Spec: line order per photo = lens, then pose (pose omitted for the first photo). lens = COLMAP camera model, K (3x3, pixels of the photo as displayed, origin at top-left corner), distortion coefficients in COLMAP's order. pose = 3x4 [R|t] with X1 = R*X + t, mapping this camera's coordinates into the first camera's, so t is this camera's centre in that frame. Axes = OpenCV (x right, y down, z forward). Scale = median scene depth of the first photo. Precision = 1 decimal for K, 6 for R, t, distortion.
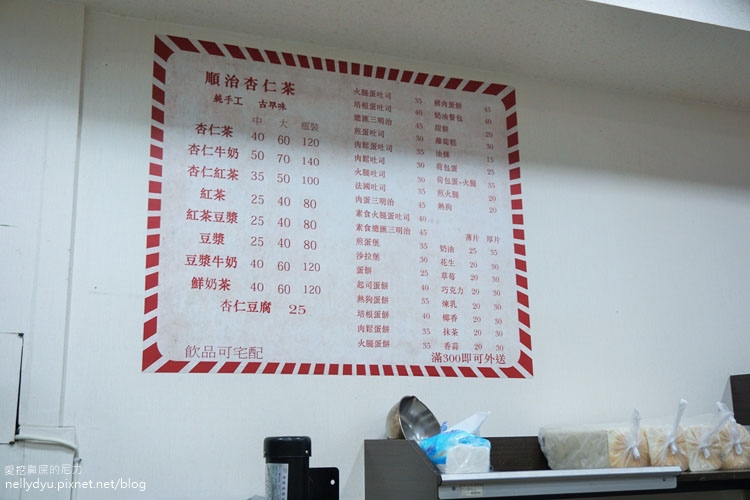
lens RADIAL K [[865.6, 0, 378.5], [0, 865.6, 249.0], [0, 0, 1]] dist [-0.005744, 0.000000]
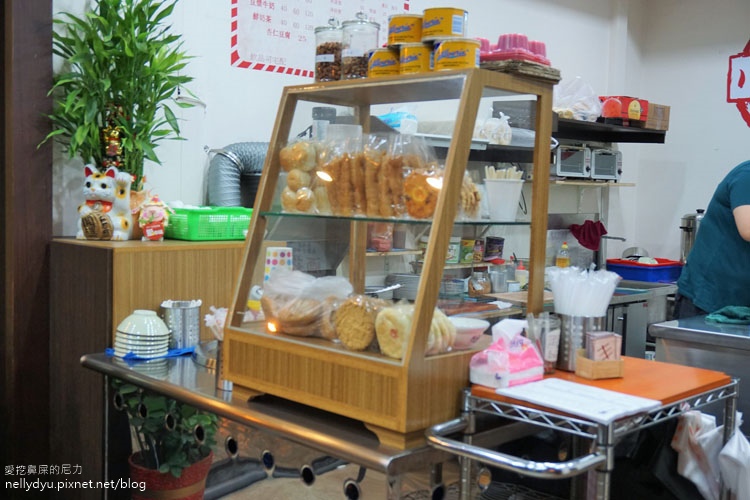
lens RADIAL K [[865.6, 0, 376.2], [0, 865.6, 246.3], [0, 0, 1]] dist [-0.005744, 0.000000]
pose [[0.913135, 0.017874, 0.407265, -0.682079], [-0.139280, 0.952599, 0.270475, -0.023273], [-0.383125, -0.303705, 0.872341, -0.716209]]
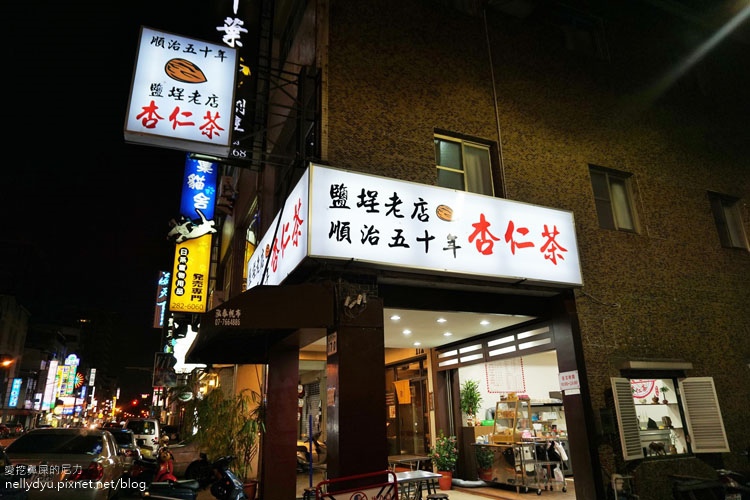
lens RADIAL K [[510.7, 0, 384.0], [0, 510.7, 245.9], [0, 0, 1]] dist [-0.085961, 0.045087]
pose [[0.998012, 0.014002, 0.061445, -1.706167], [-0.008051, 0.995343, -0.096063, -0.888236], [-0.062504, 0.095377, 0.993477, -4.413152]]
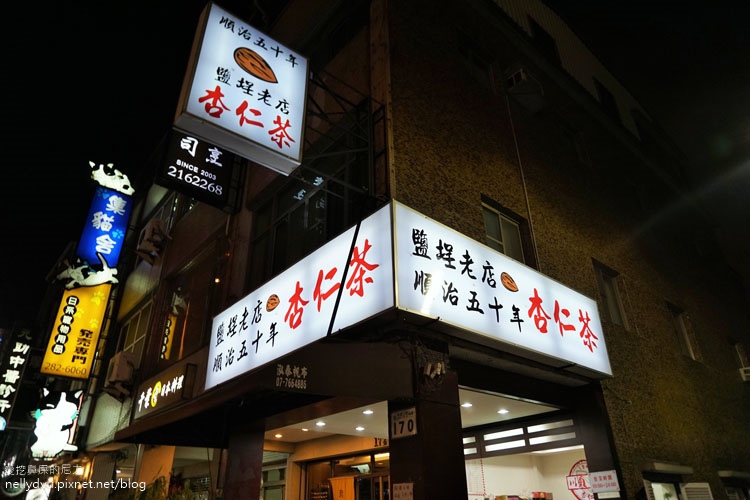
lens RADIAL K [[510.7, 0, 388.0], [0, 510.7, 235.8], [0, 0, 1]] dist [-0.085961, 0.045087]
pose [[0.934000, 0.180988, 0.308039, -2.719185], [-0.083657, 0.949013, -0.303934, -0.713807], [-0.347342, 0.258104, 0.901519, -3.708284]]
